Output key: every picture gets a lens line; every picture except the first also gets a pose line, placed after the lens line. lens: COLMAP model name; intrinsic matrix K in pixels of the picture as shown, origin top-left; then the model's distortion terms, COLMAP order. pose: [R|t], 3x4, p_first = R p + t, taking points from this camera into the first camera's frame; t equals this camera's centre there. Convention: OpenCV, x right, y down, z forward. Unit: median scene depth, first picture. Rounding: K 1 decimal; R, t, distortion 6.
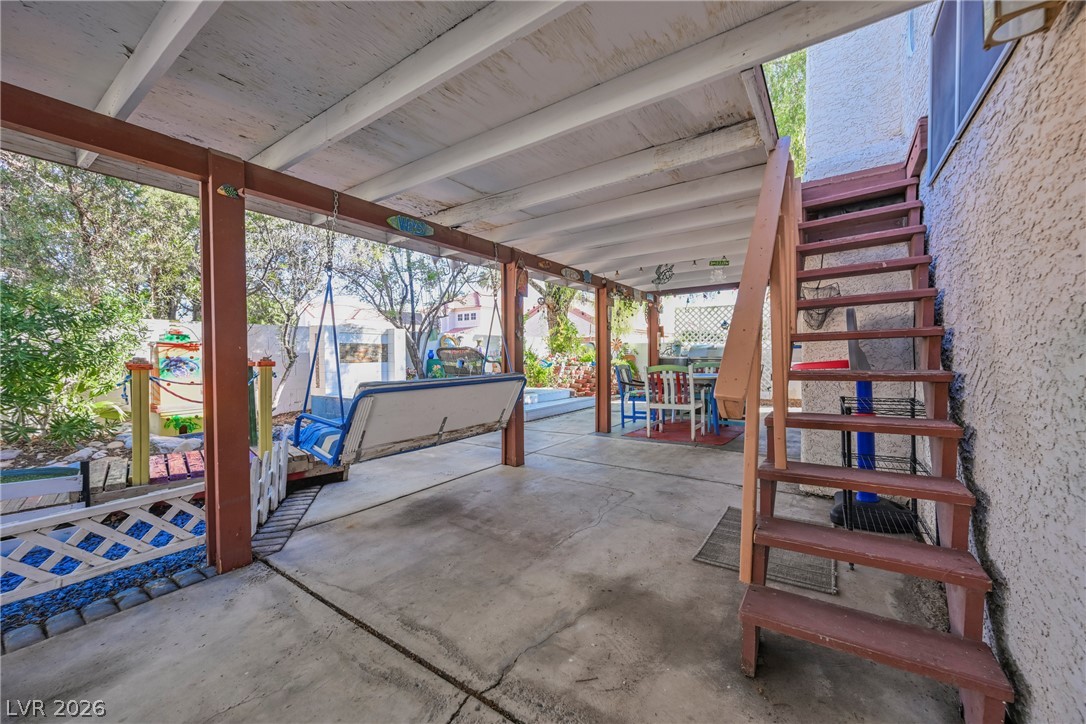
lens RADIAL K [[422.9, 0, 544.1], [0, 422.9, 366.7], [0, 0, 1]] dist [-0.001247, -0.000174]
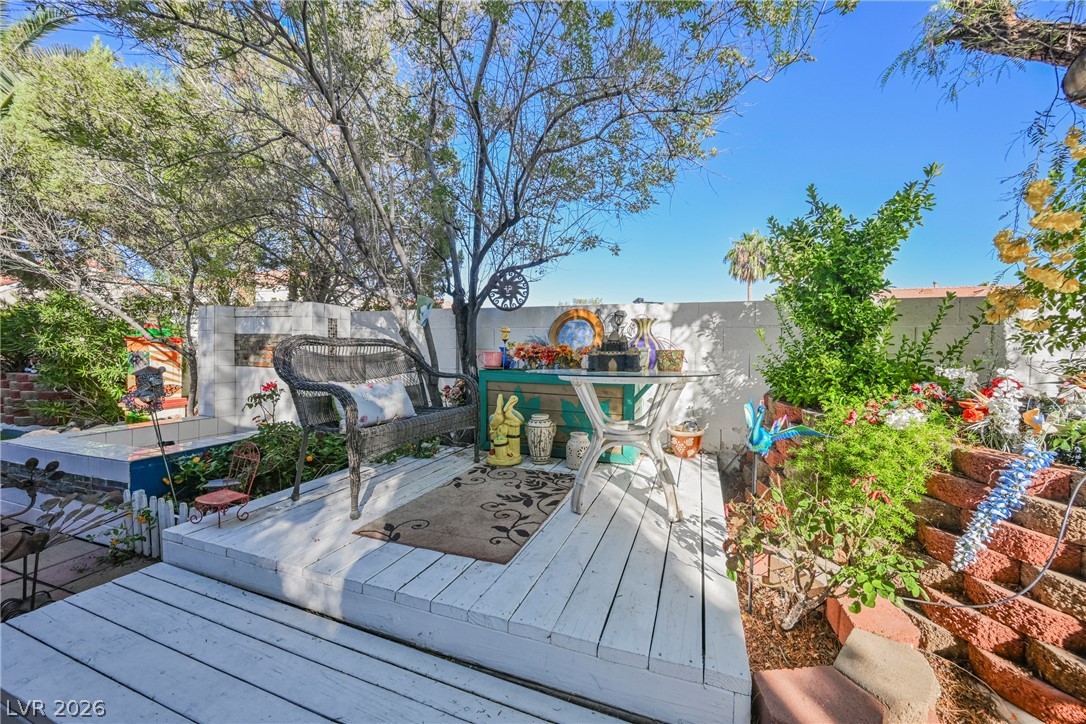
lens RADIAL K [[422.9, 0, 551.2], [0, 422.9, 361.5], [0, 0, 1]] dist [-0.001247, -0.000174]
pose [[0.245315, 0.032684, -0.968892, 0.222165], [-0.046121, 0.998693, 0.022012, -0.049054], [0.968346, 0.039286, 0.246502, 1.249050]]
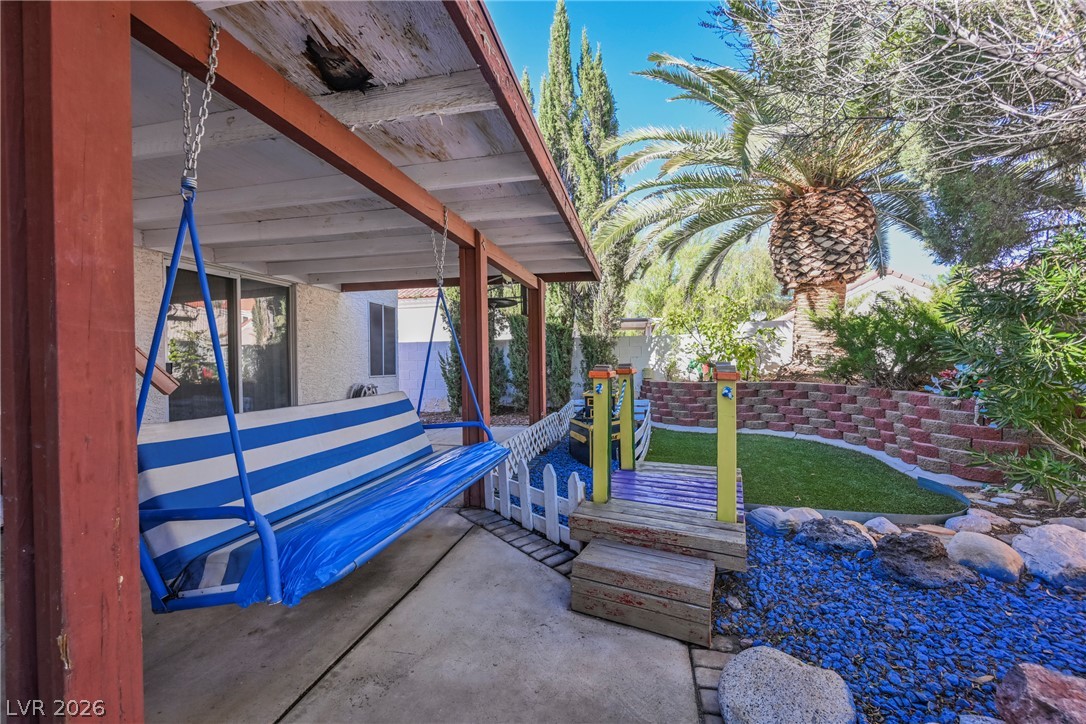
lens RADIAL K [[422.9, 0, 546.1], [0, 422.9, 364.7], [0, 0, 1]] dist [-0.001247, -0.000174]
pose [[-0.928921, 0.024021, -0.369498, -0.138365], [0.010927, 0.999237, 0.037490, -0.026761], [0.370117, 0.030788, -0.928475, 0.796222]]
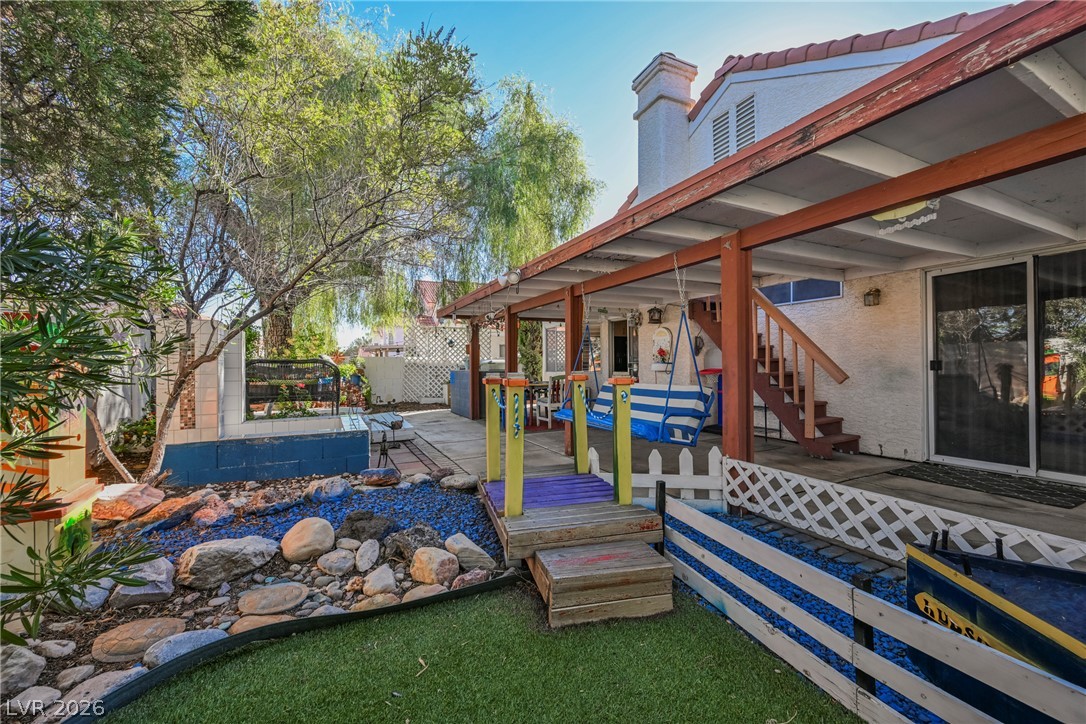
lens RADIAL K [[422.9, 0, 545.6], [0, 422.9, 362.3], [0, 0, 1]] dist [-0.001247, -0.000174]
pose [[0.480924, 0.004339, 0.876751, -0.749408], [0.033899, 0.999148, -0.023539, -0.010311], [-0.876106, 0.041042, 0.480368, 0.278773]]
